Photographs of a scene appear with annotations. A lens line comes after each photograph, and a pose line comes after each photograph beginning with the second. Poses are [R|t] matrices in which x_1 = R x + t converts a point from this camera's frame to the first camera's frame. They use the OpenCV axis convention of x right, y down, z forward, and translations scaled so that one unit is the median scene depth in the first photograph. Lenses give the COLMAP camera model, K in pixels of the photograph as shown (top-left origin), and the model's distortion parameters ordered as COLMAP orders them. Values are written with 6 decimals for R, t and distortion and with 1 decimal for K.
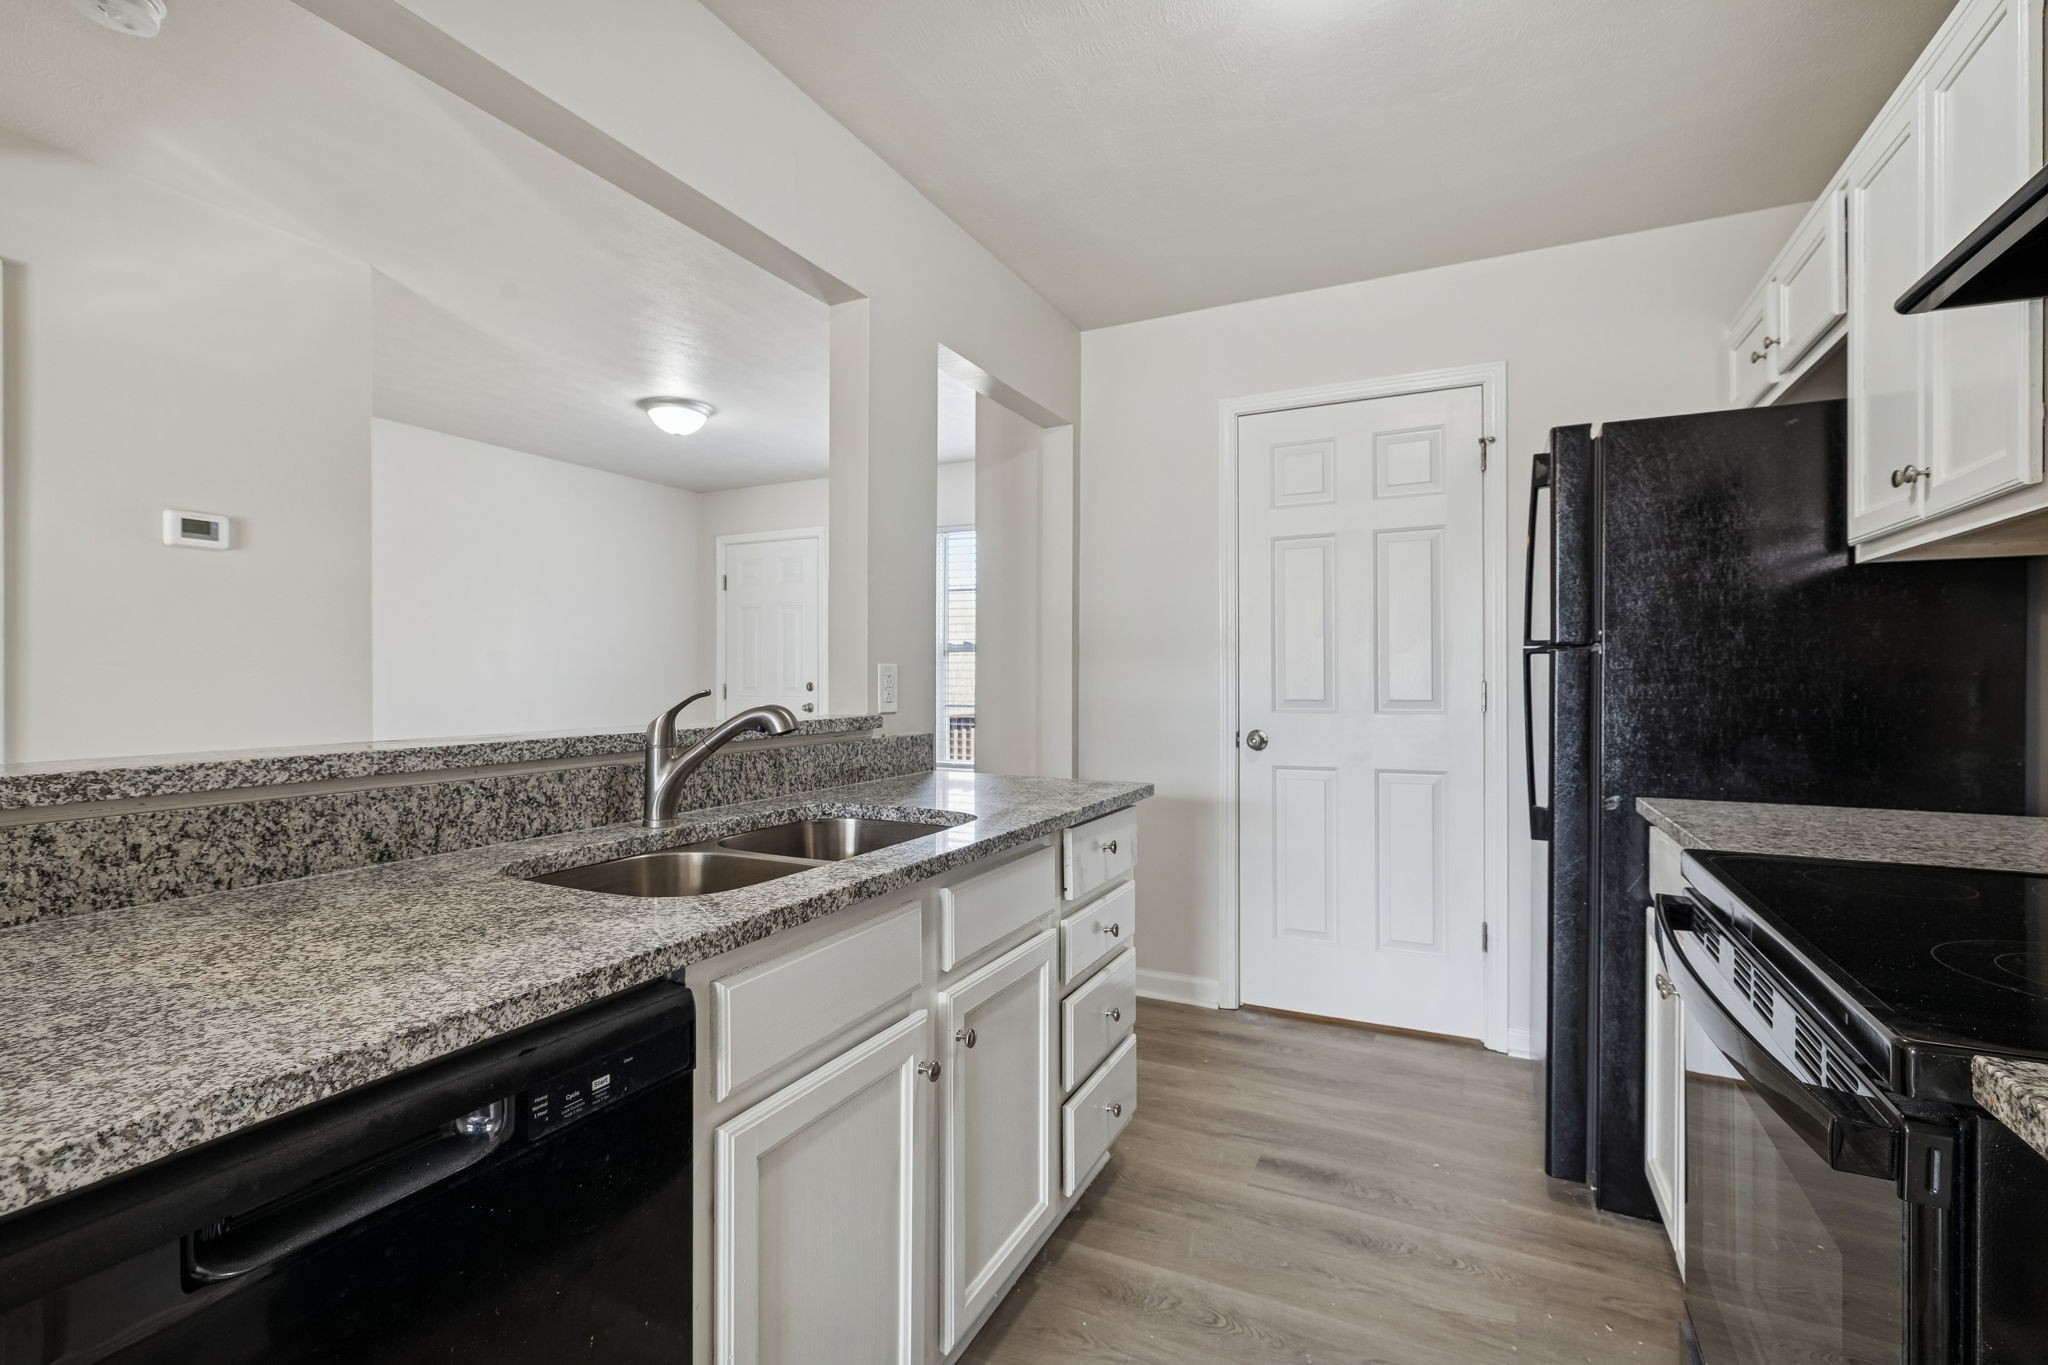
lens RADIAL K [[923.6, 0, 1018.6], [0, 923.6, 677.8], [0, 0, 1]] dist [-0.004216, 0.001506]
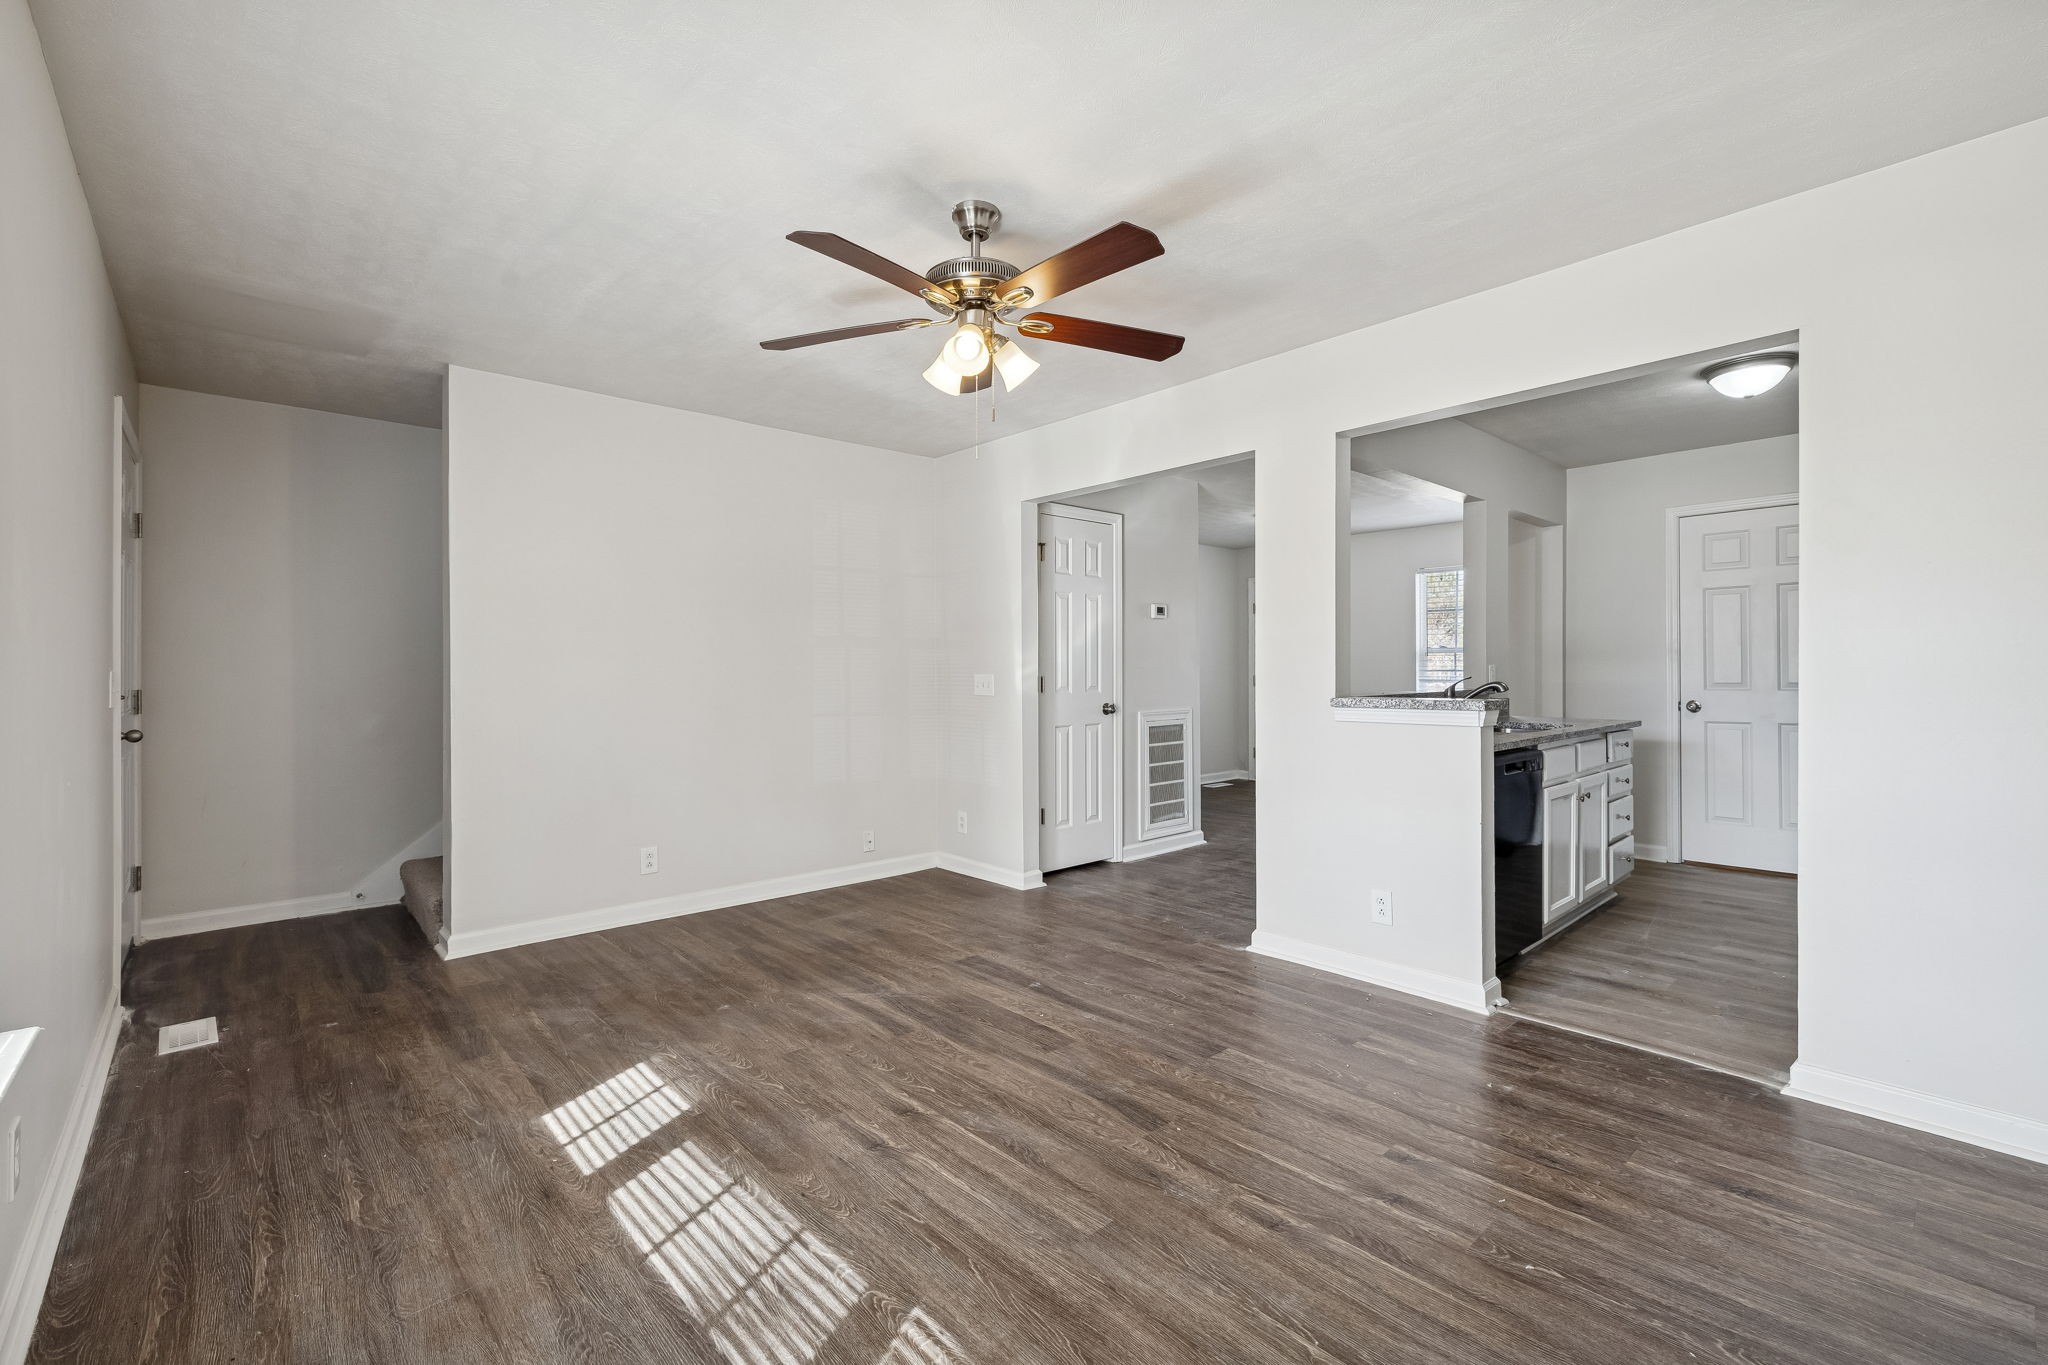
lens RADIAL K [[870.1, 0, 1015.7], [0, 870.1, 672.6], [0, 0, 1]] dist [0.001598, 0.000831]
pose [[0.928838, -0.005079, -0.370452, -0.497897], [0.005295, 0.999986, -0.000434, -0.002338], [0.370449, -0.001558, 0.928852, -1.552059]]
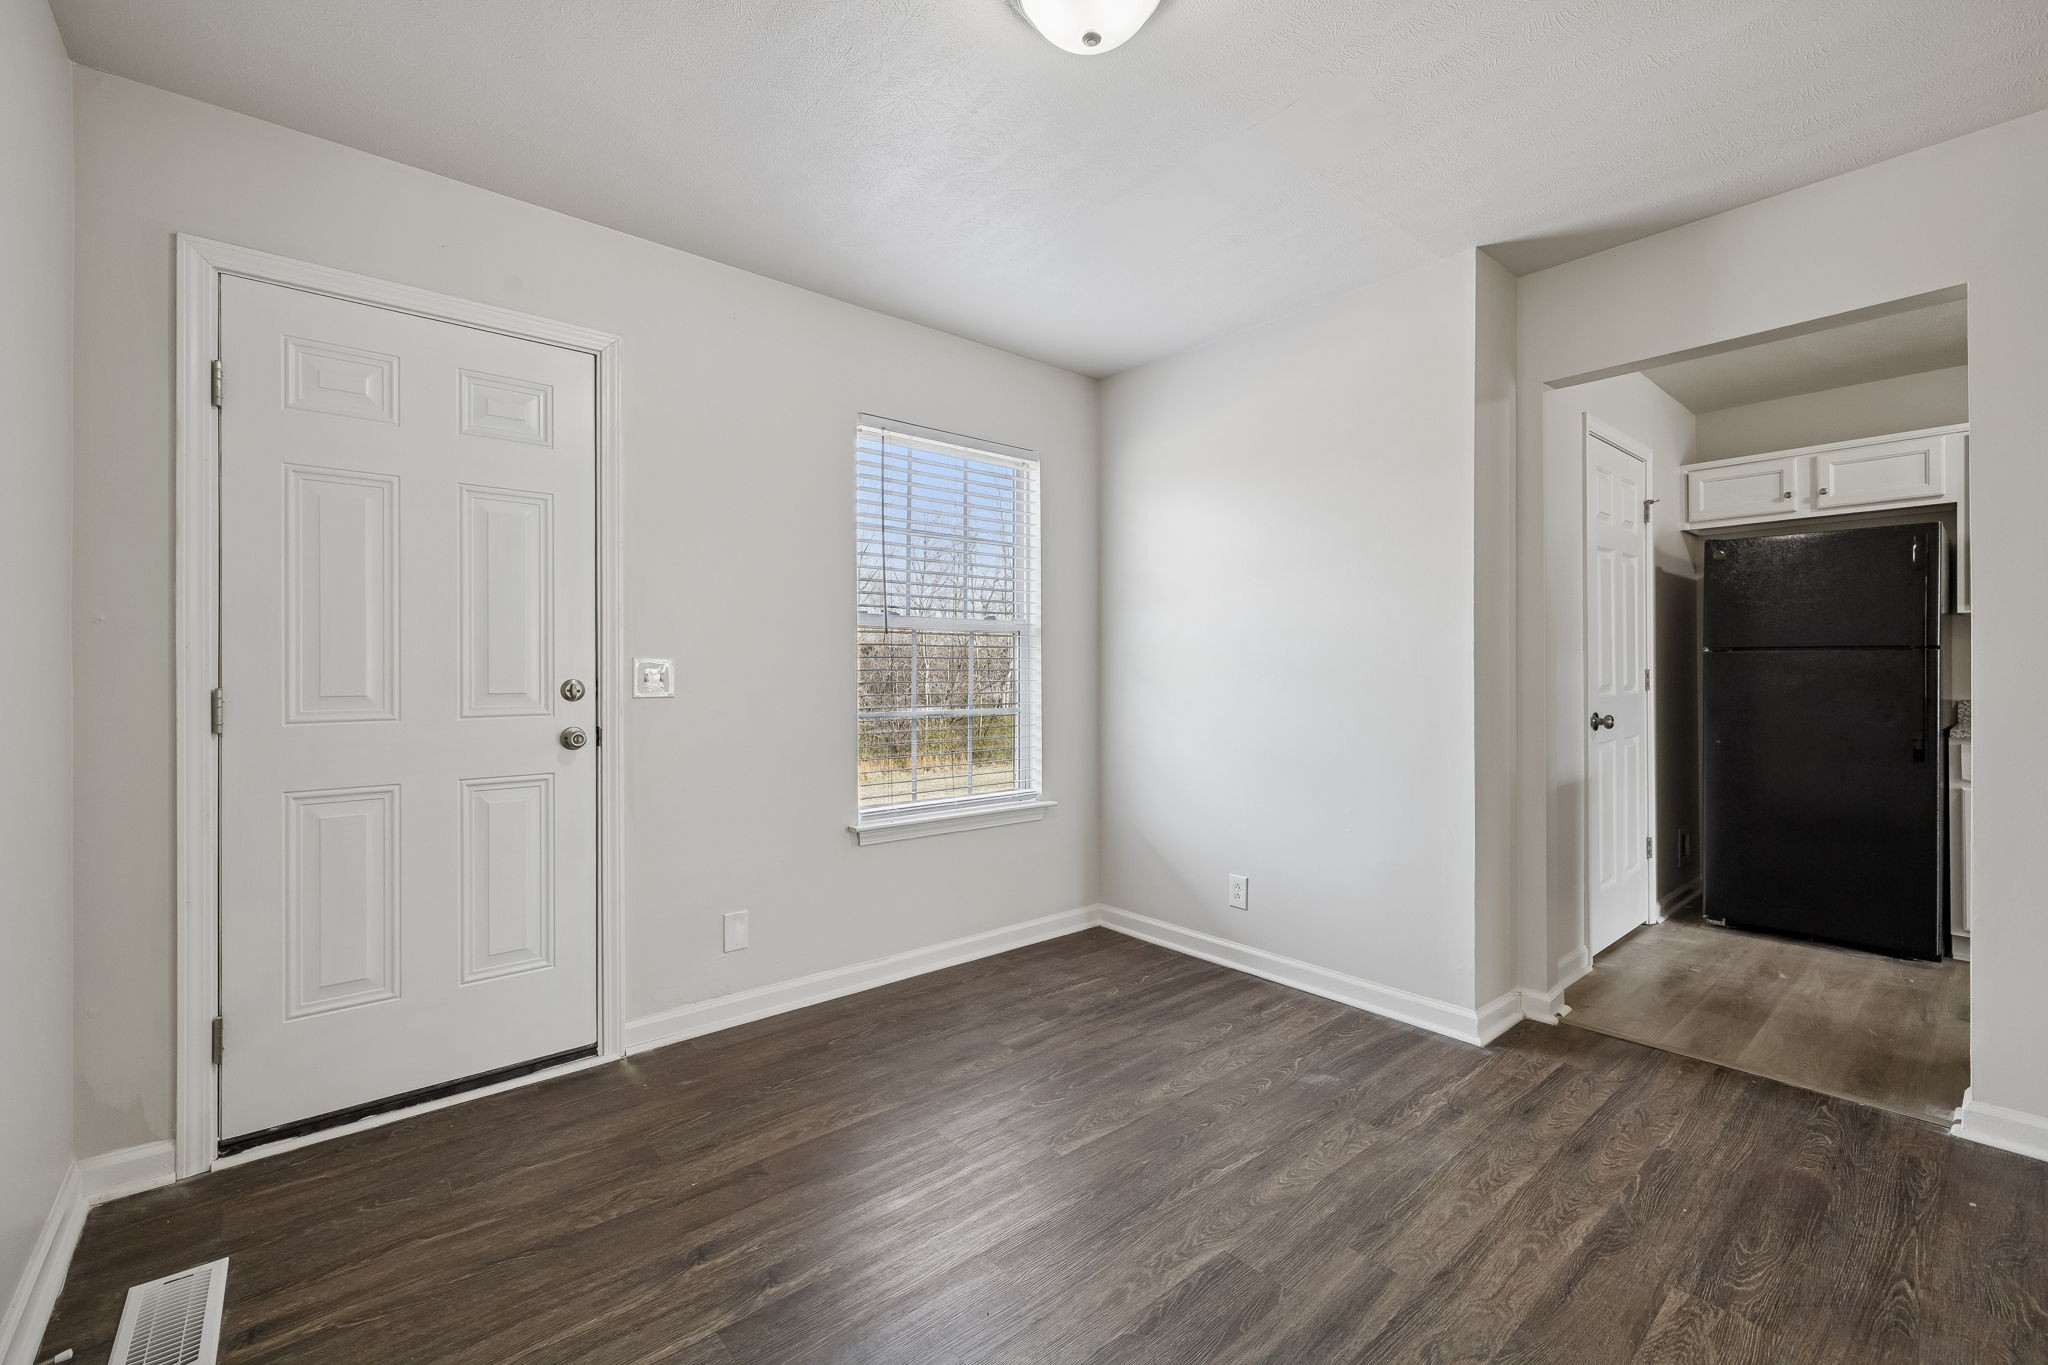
lens RADIAL K [[870.1, 0, 1032.2], [0, 870.1, 675.2], [0, 0, 1]] dist [0.001598, 0.000831]
pose [[0.381116, -0.006439, 0.924505, -1.585643], [0.002193, 0.999979, 0.006060, 0.000361], [-0.924525, -0.000282, 0.381122, 1.946613]]
